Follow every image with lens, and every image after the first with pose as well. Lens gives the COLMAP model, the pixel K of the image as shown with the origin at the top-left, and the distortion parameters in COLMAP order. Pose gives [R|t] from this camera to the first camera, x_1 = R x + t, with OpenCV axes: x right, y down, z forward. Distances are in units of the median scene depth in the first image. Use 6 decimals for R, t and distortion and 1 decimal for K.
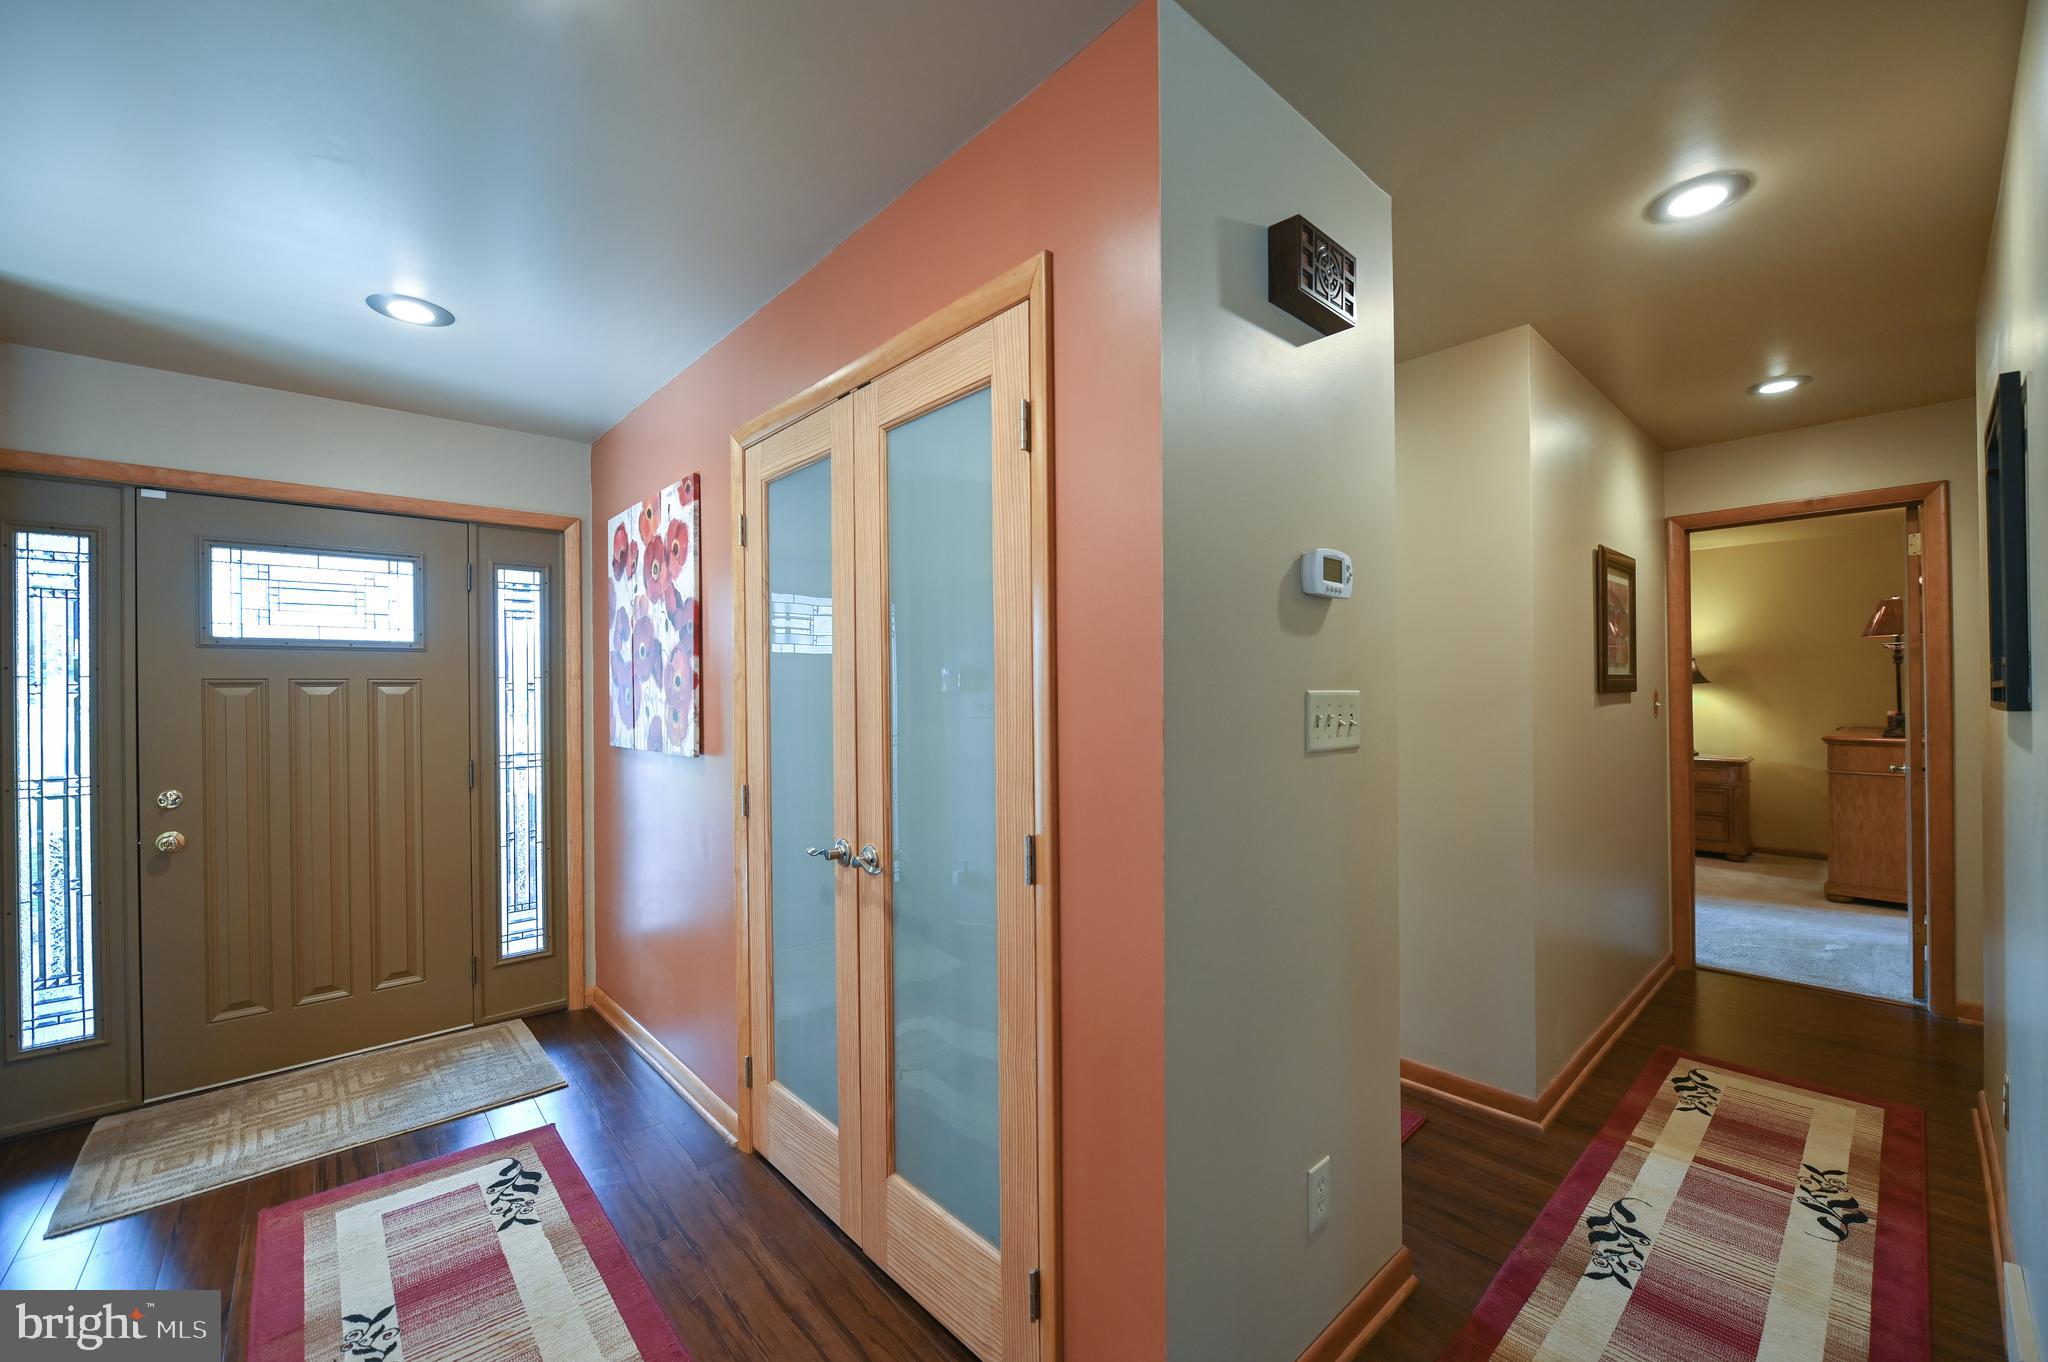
lens RADIAL K [[820.0, 0, 1039.2], [0, 820.0, 689.3], [0, 0, 1]] dist [-0.006645, -0.000624]
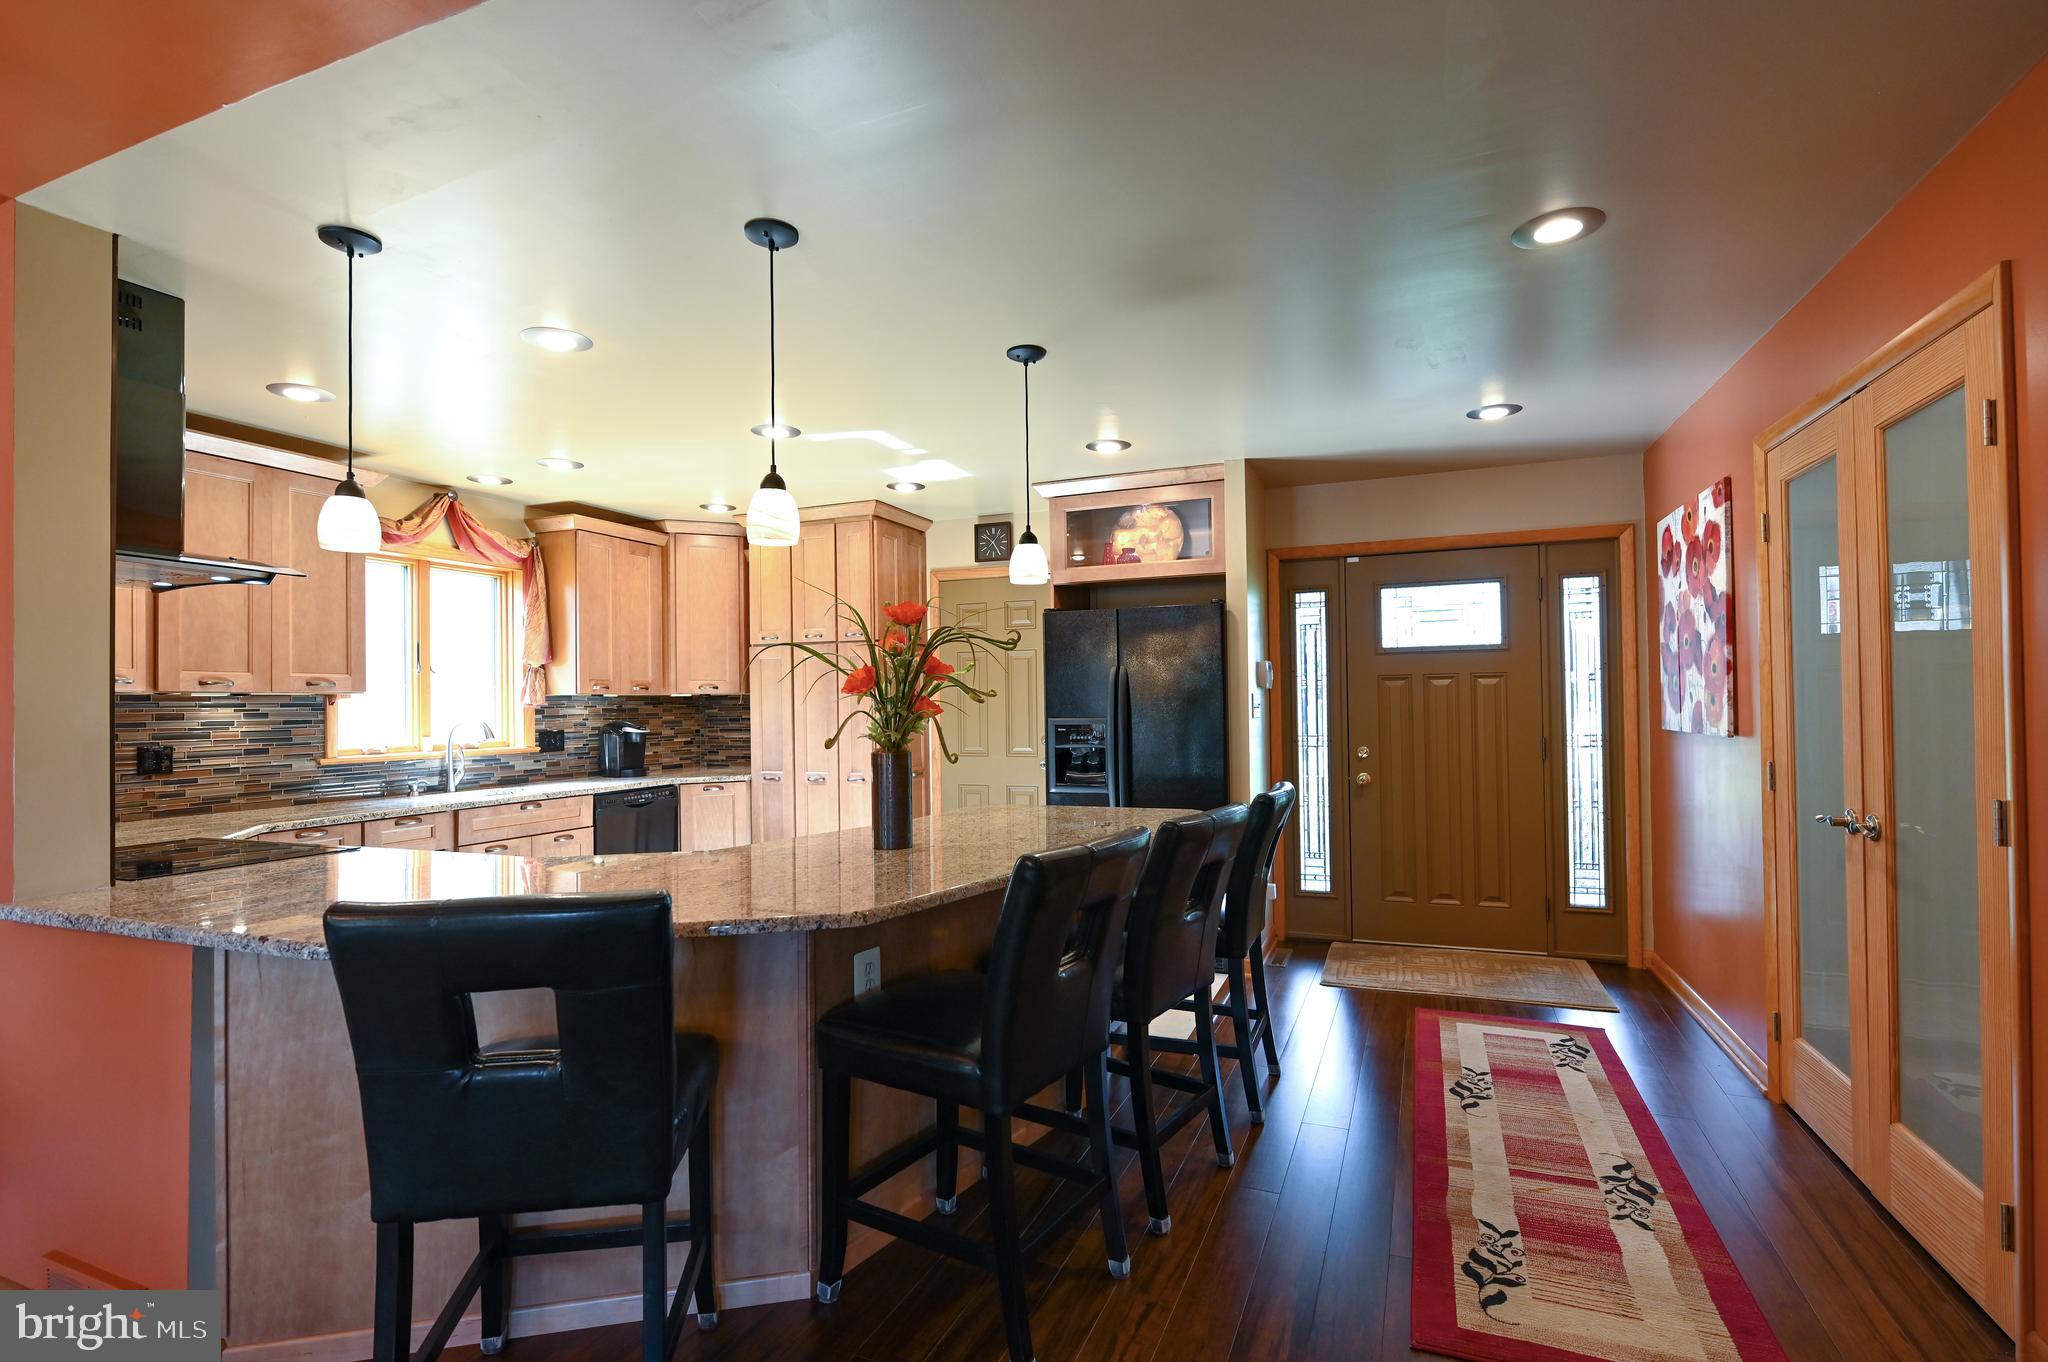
lens RADIAL K [[961.4, 0, 1017.4], [0, 961.4, 688.9], [0, 0, 1]] dist [-0.005316, -0.002088]
pose [[0.430161, -0.007851, -0.902718, 0.328957], [0.011189, 0.999932, -0.003364, 0.012035], [0.902683, -0.008654, 0.430220, -0.411432]]
